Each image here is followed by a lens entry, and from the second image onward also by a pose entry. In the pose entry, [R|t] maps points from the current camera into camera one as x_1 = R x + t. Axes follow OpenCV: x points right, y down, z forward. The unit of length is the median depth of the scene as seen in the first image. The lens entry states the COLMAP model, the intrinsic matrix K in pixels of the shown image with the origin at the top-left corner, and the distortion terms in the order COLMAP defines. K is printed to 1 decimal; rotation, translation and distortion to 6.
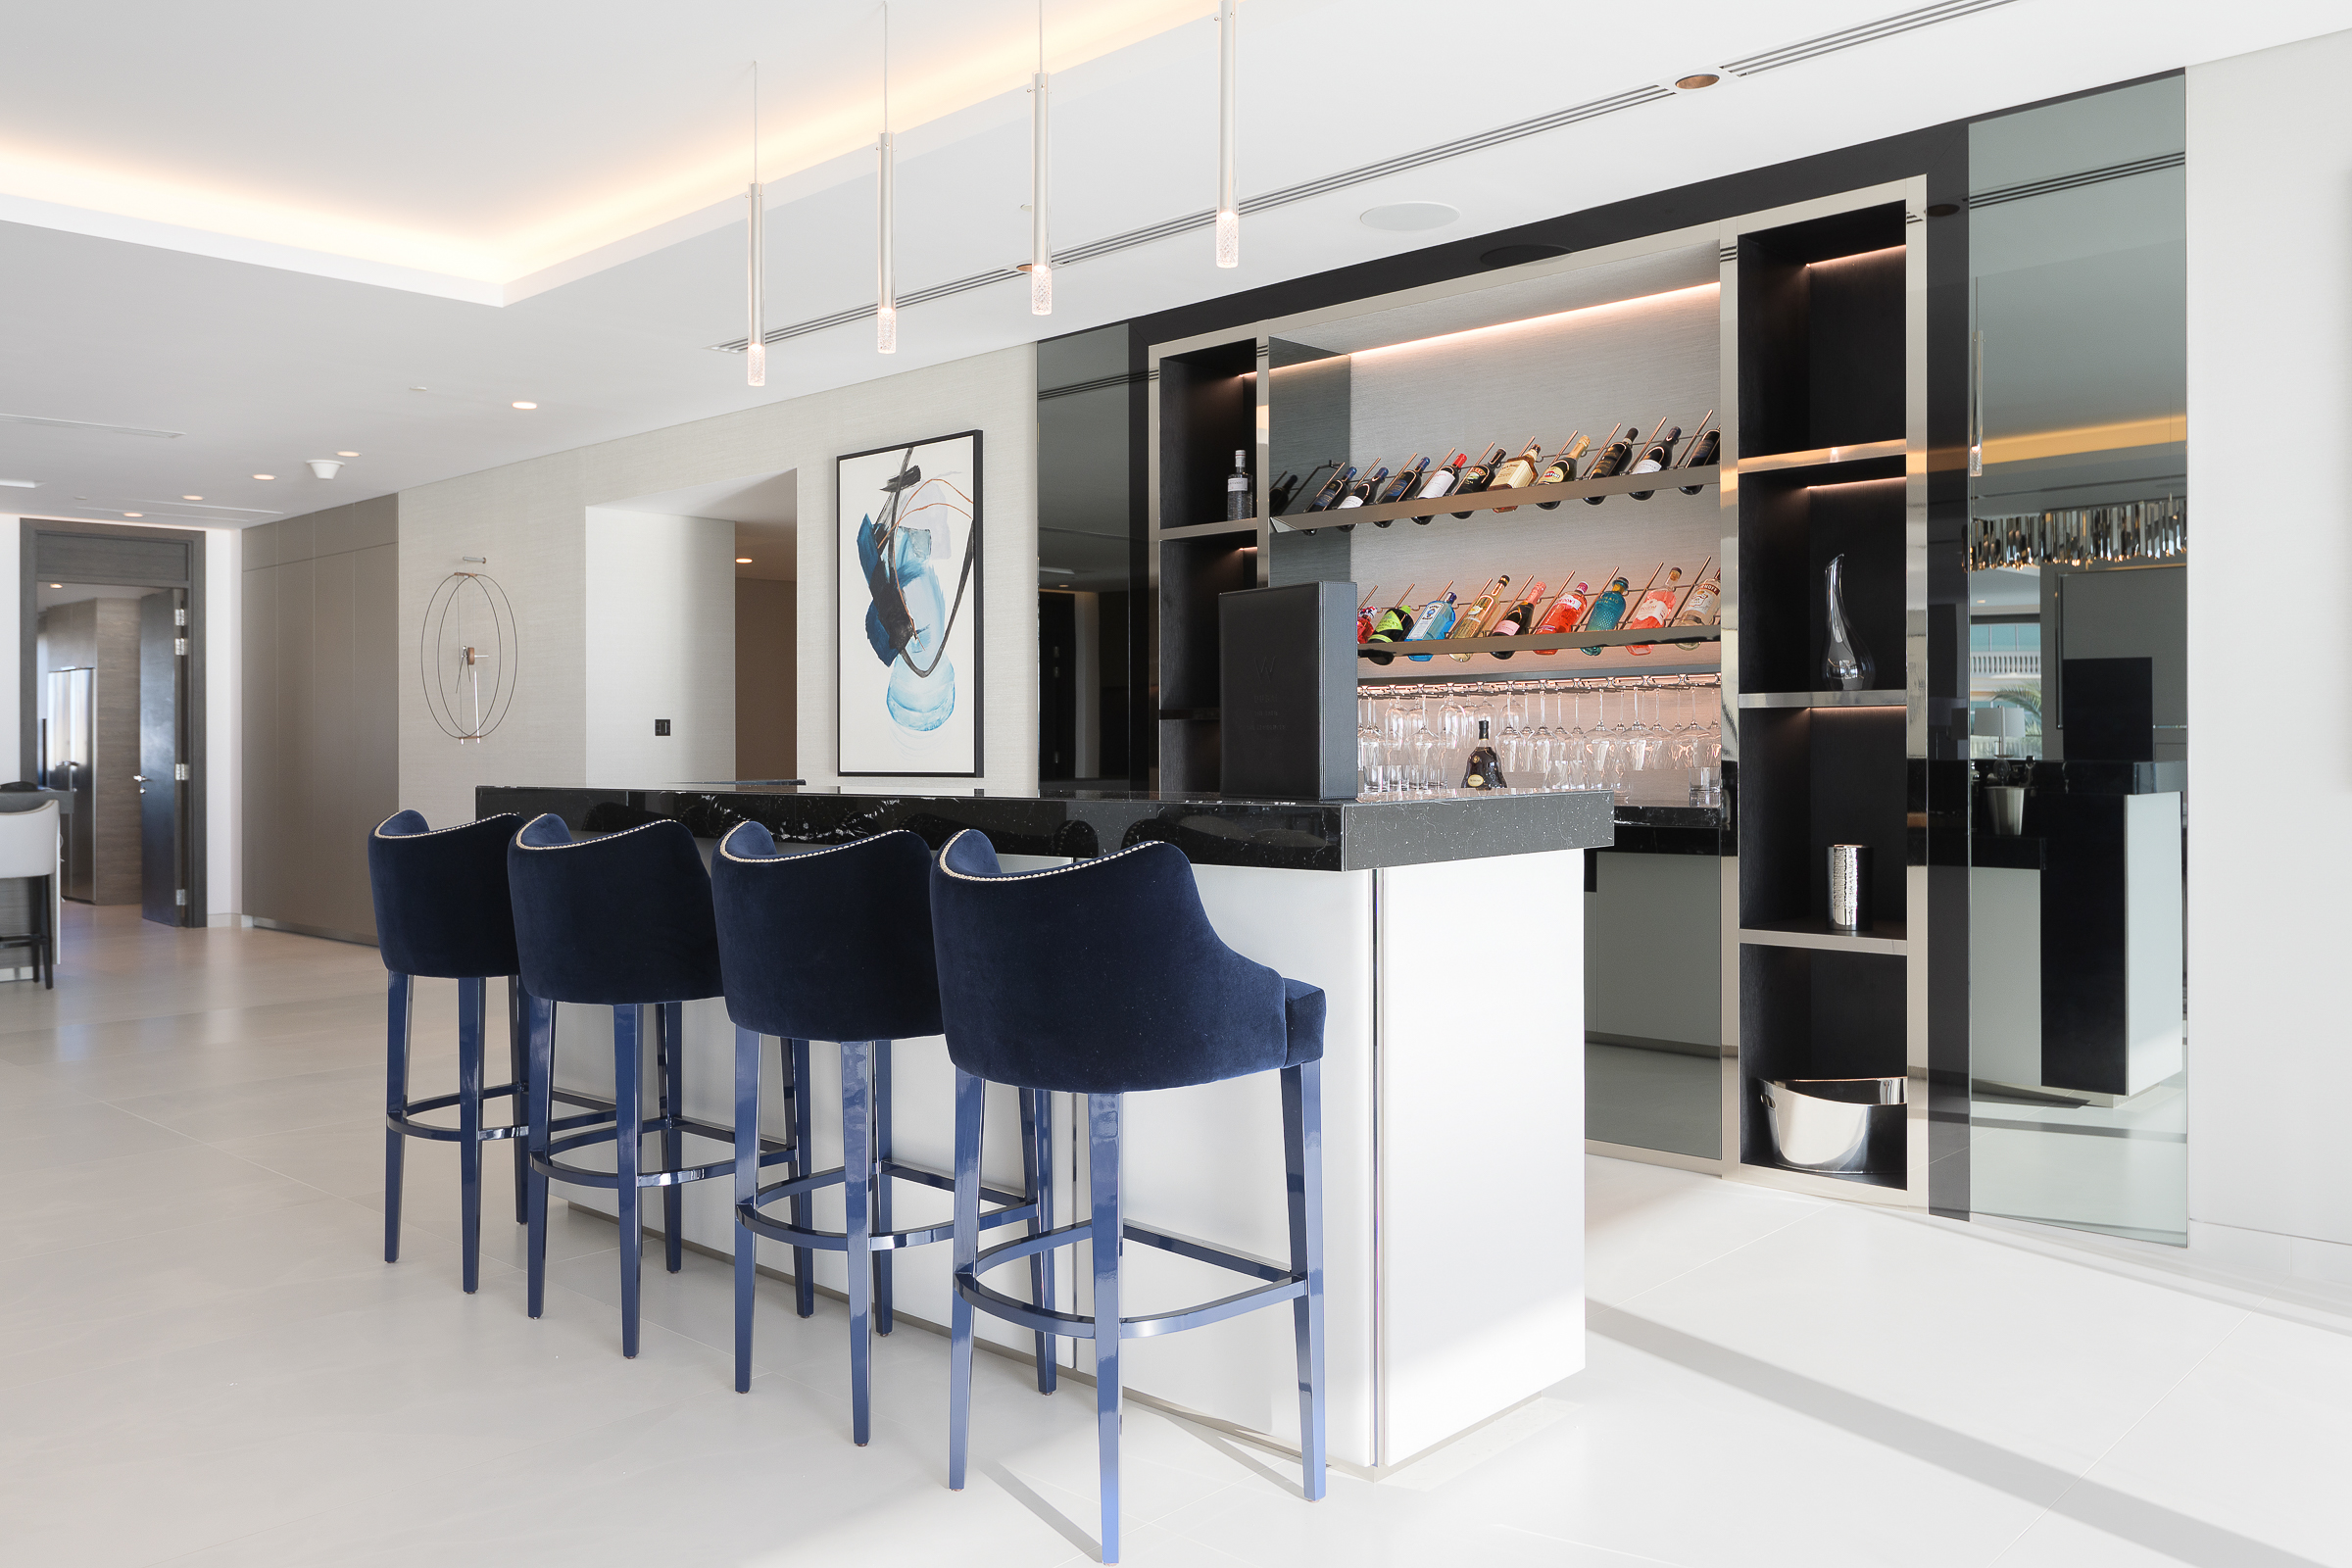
lens RADIAL K [[1817.4, 0, 1168.5], [0, 1817.4, 728.4], [0, 0, 1]] dist [0.022560, 0.006263]
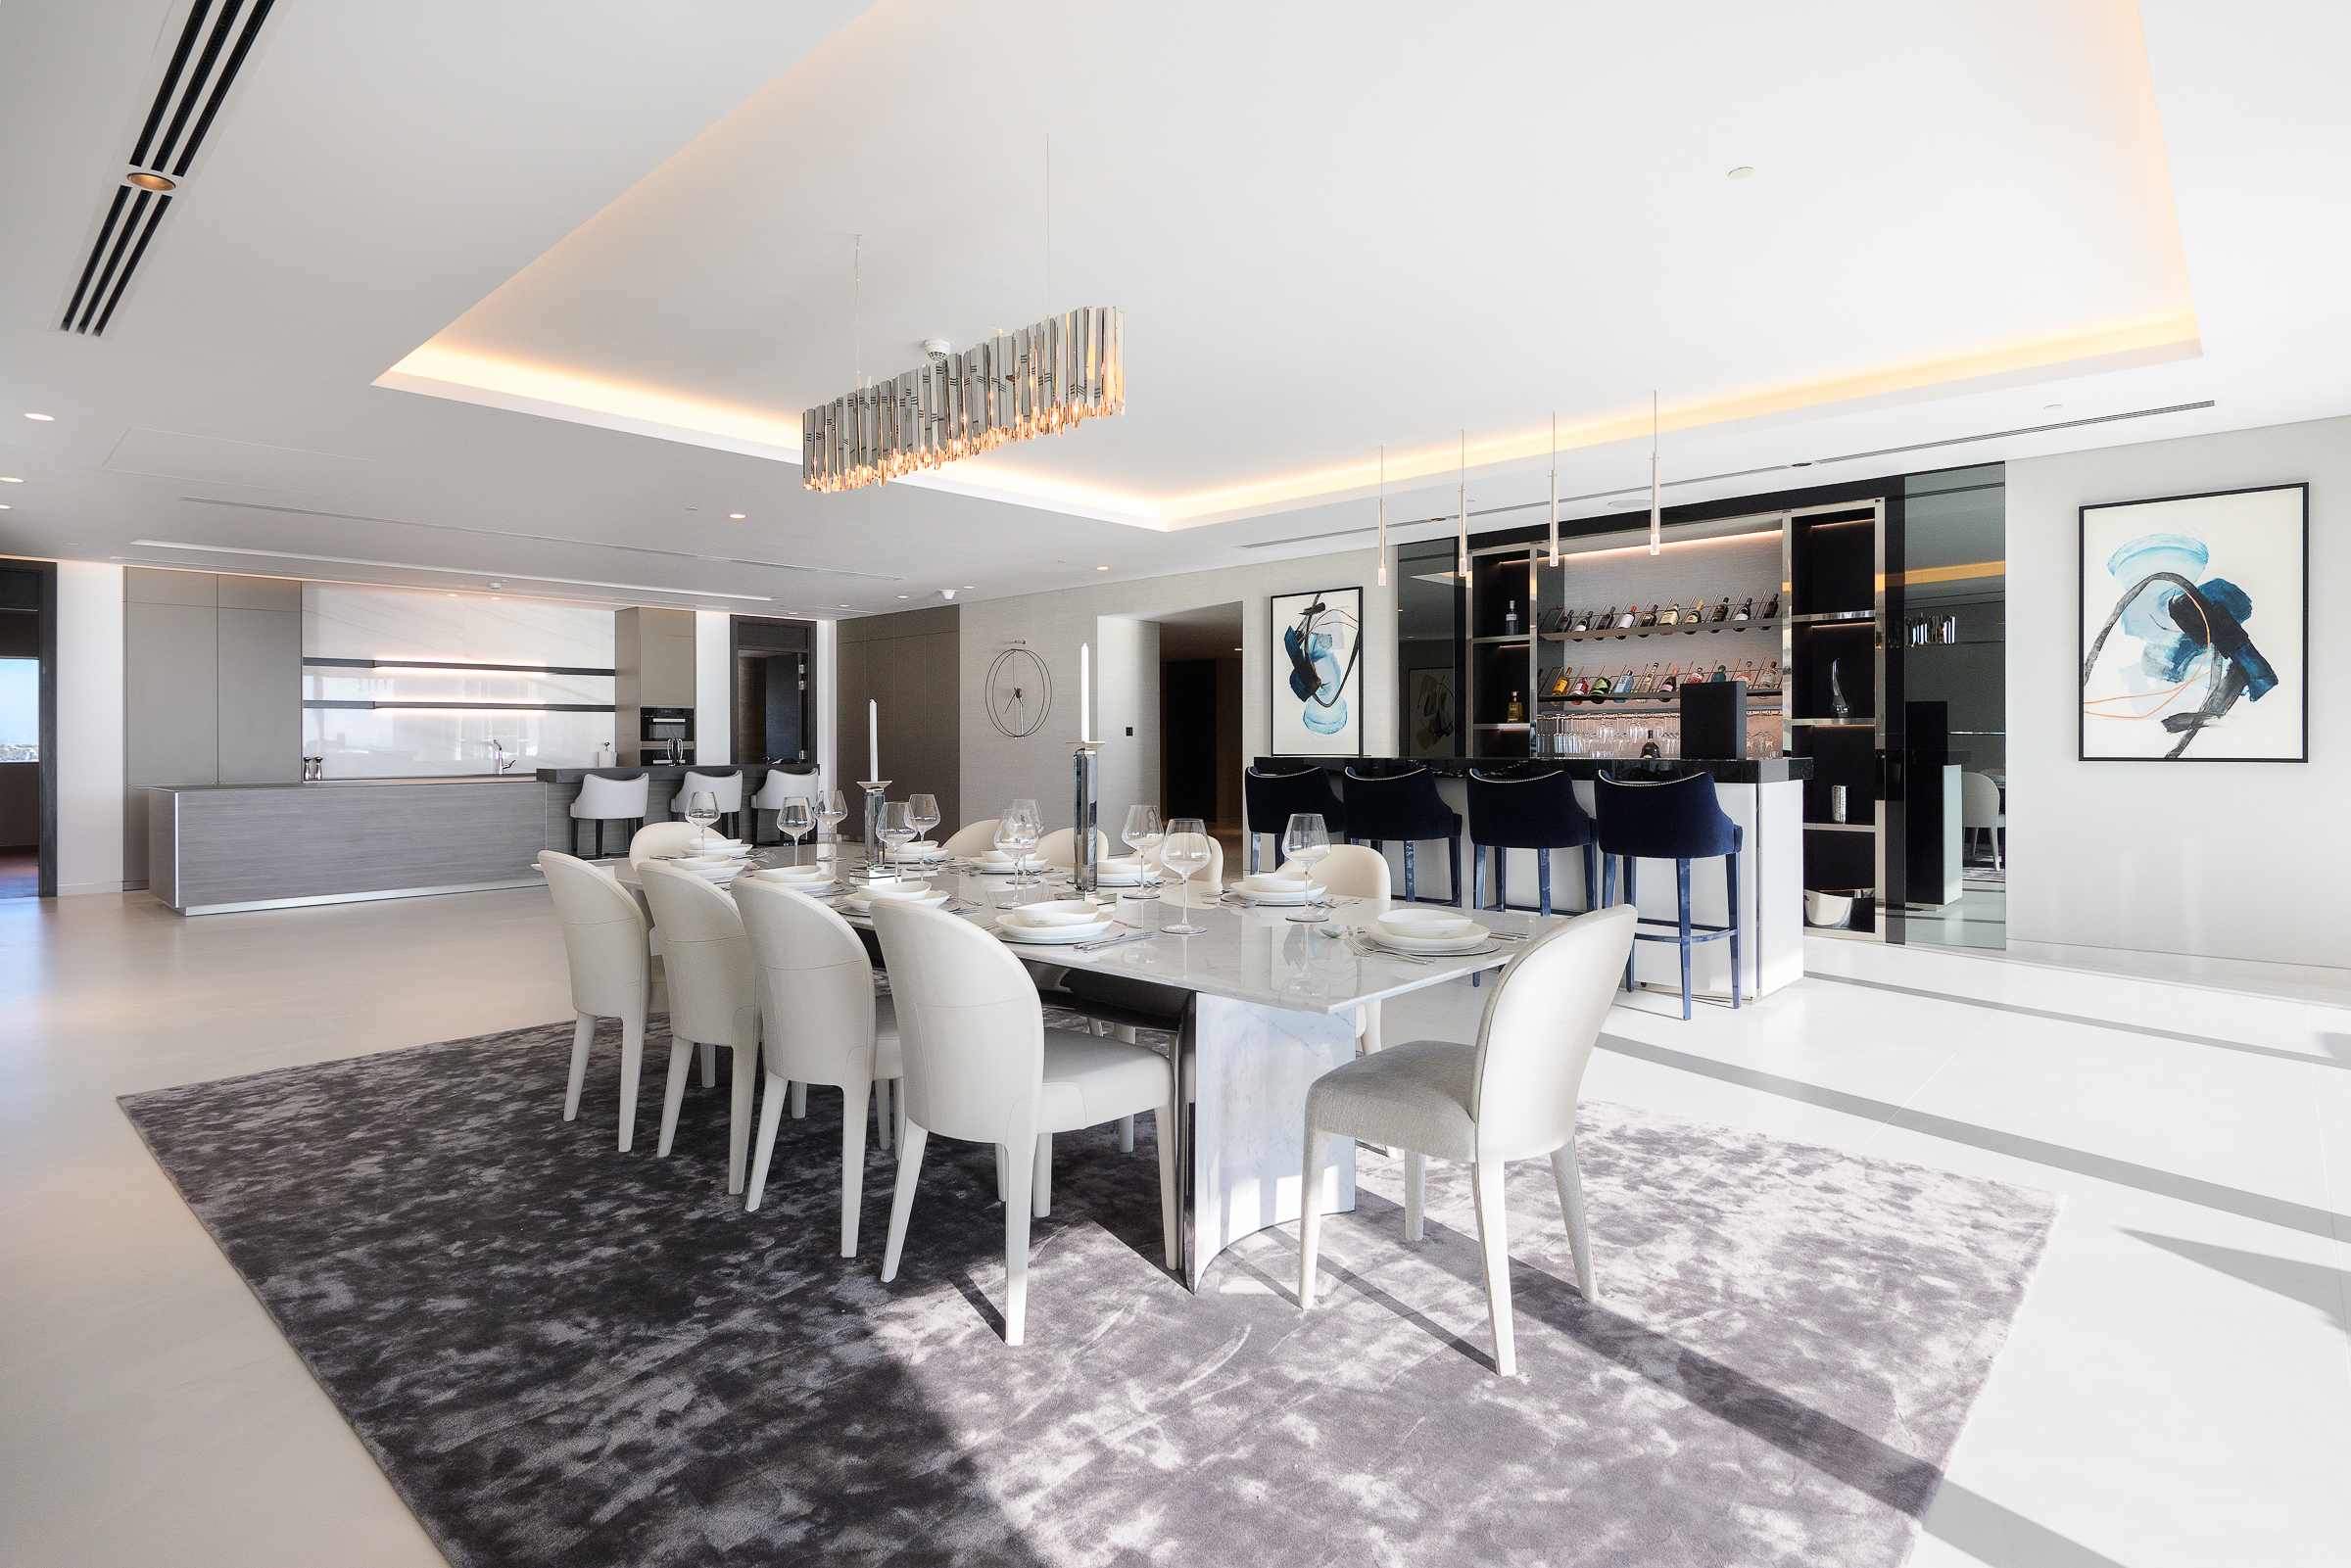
lens RADIAL K [[1207.4, 0, 1171.6], [0, 1207.4, 730.0], [0, 0, 1]] dist [0.025095, -0.000836]
pose [[0.999978, 0.002534, 0.006135, -0.366155], [-0.002532, 0.999997, -0.000334, -0.002386], [-0.006136, 0.000318, 0.999981, -0.398221]]
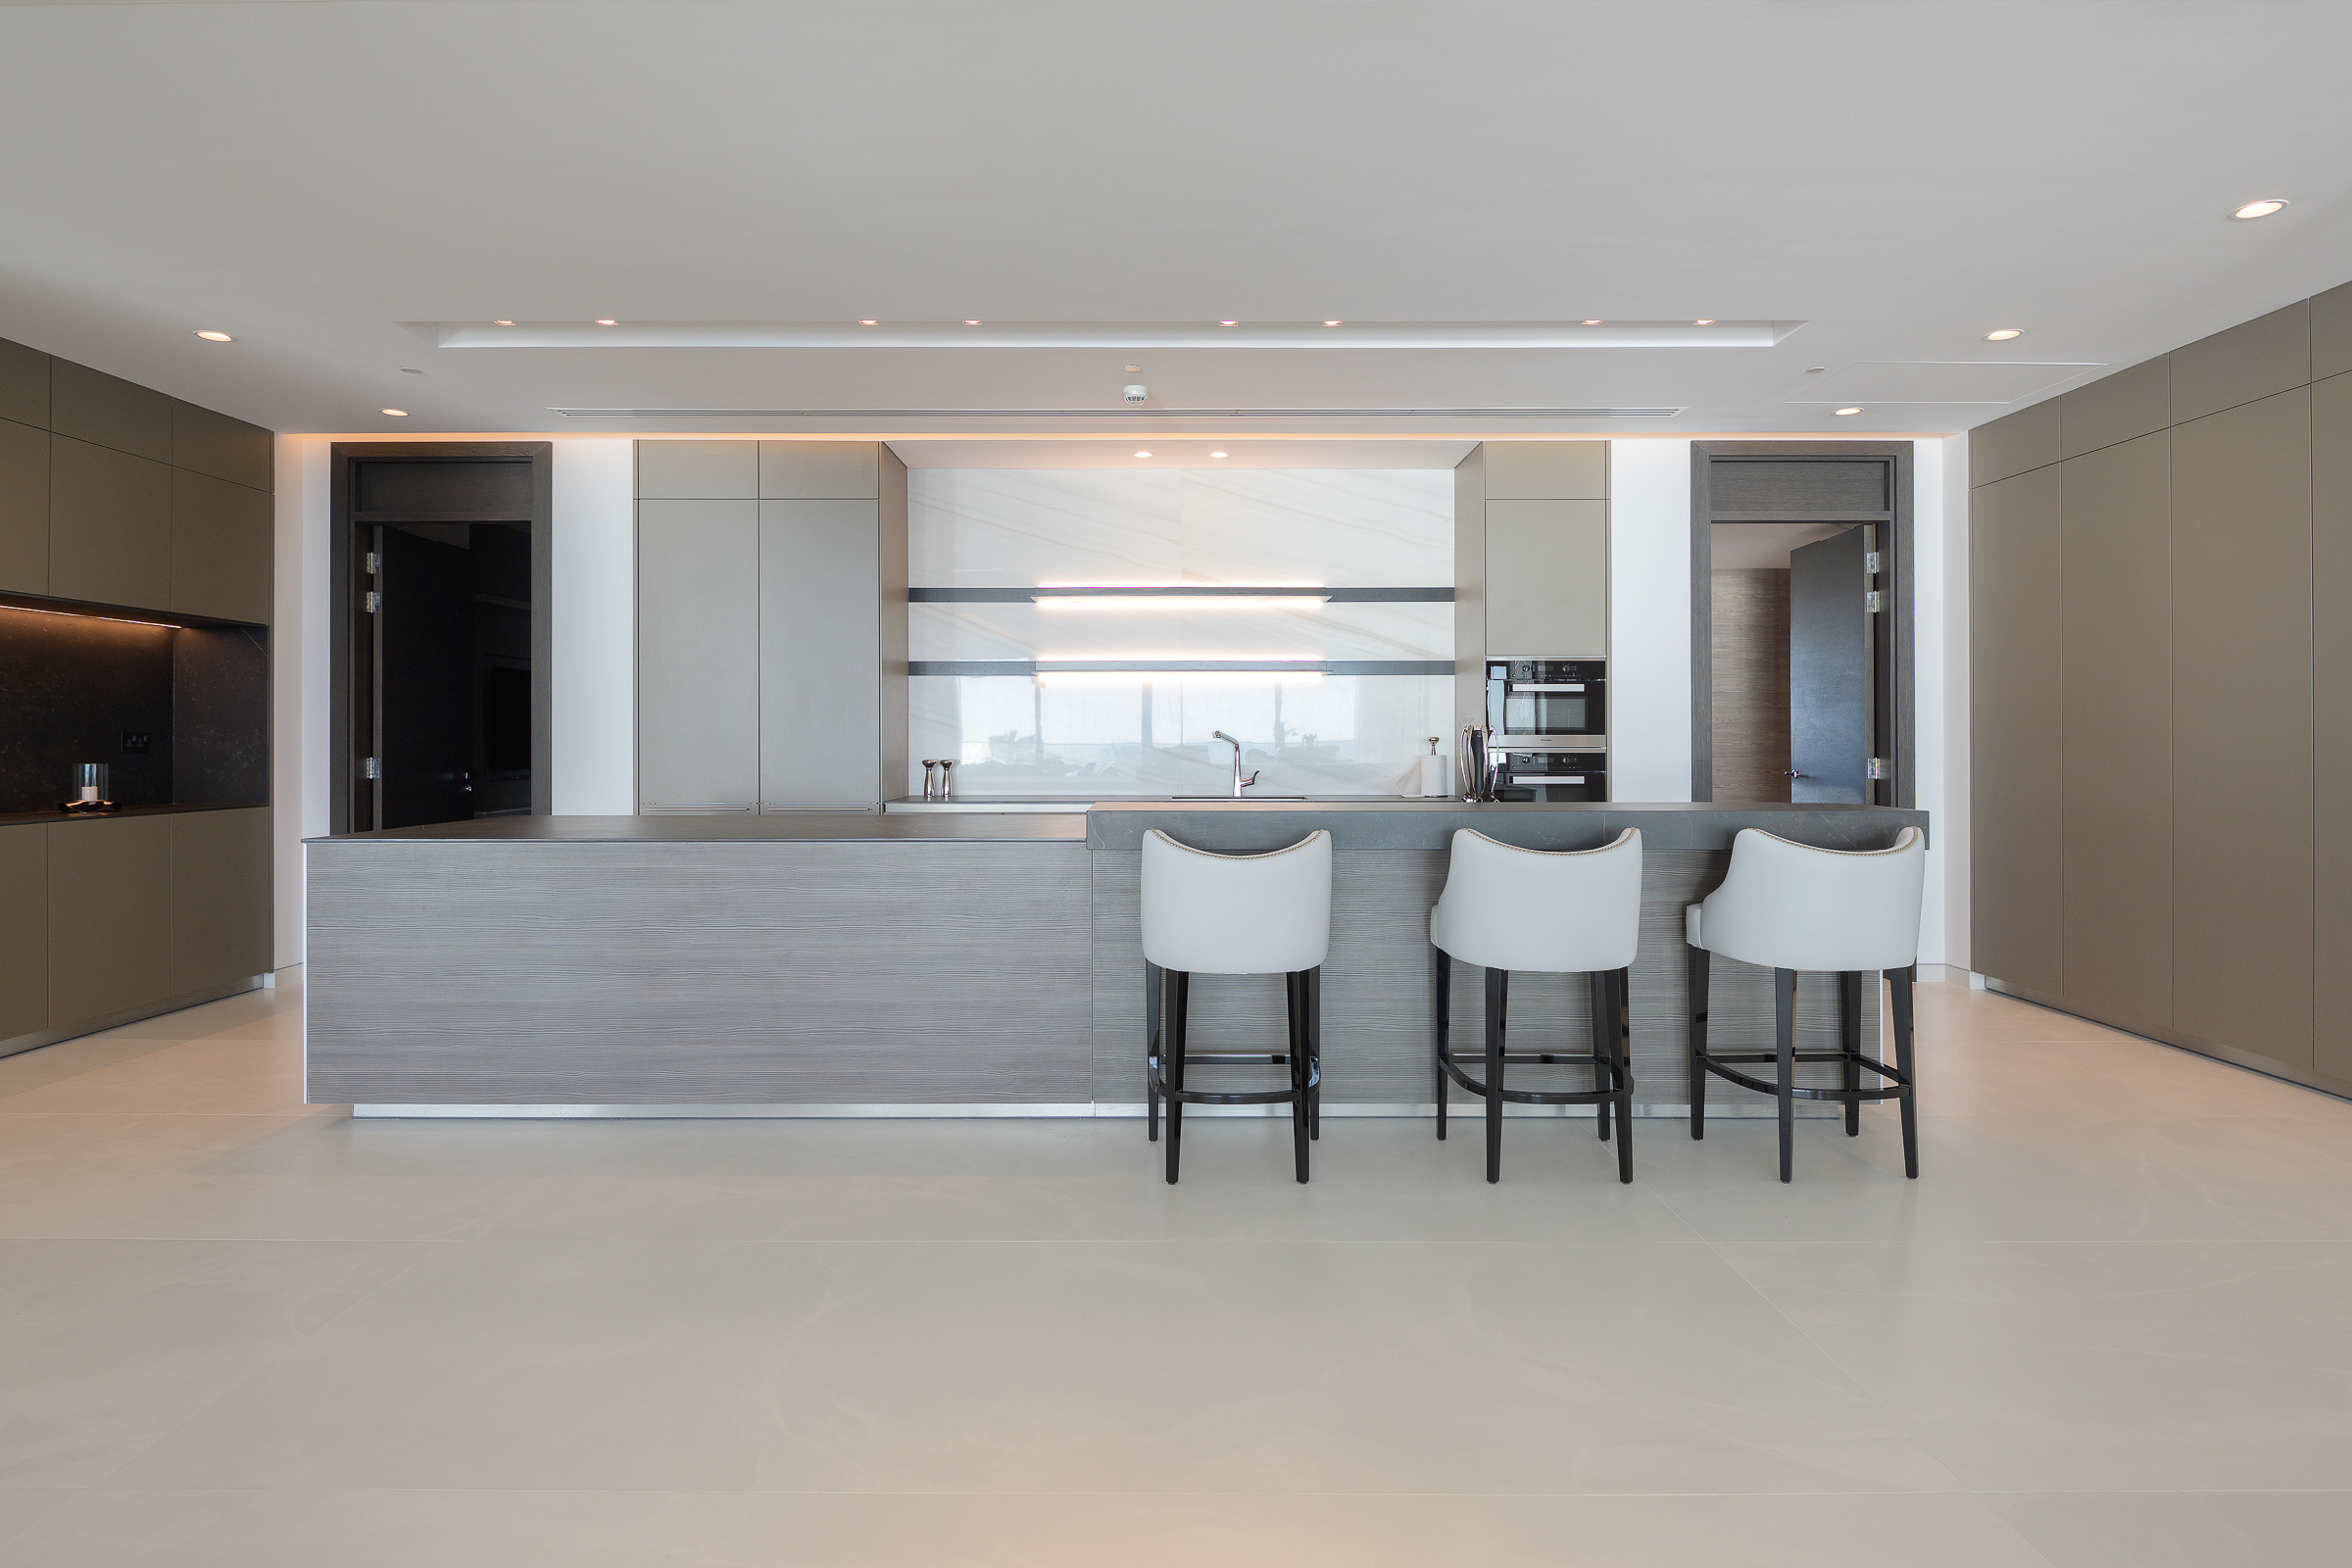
lens RADIAL K [[1242.2, 0, 1154.6], [0, 1242.2, 736.4], [0, 0, 1]] dist [-0.005724, 0.000018]
pose [[0.679621, 0.006275, -0.733537, -0.739199], [0.000894, 0.999956, 0.009383, 0.011083], [0.733563, -0.007032, 0.679585, 0.882913]]
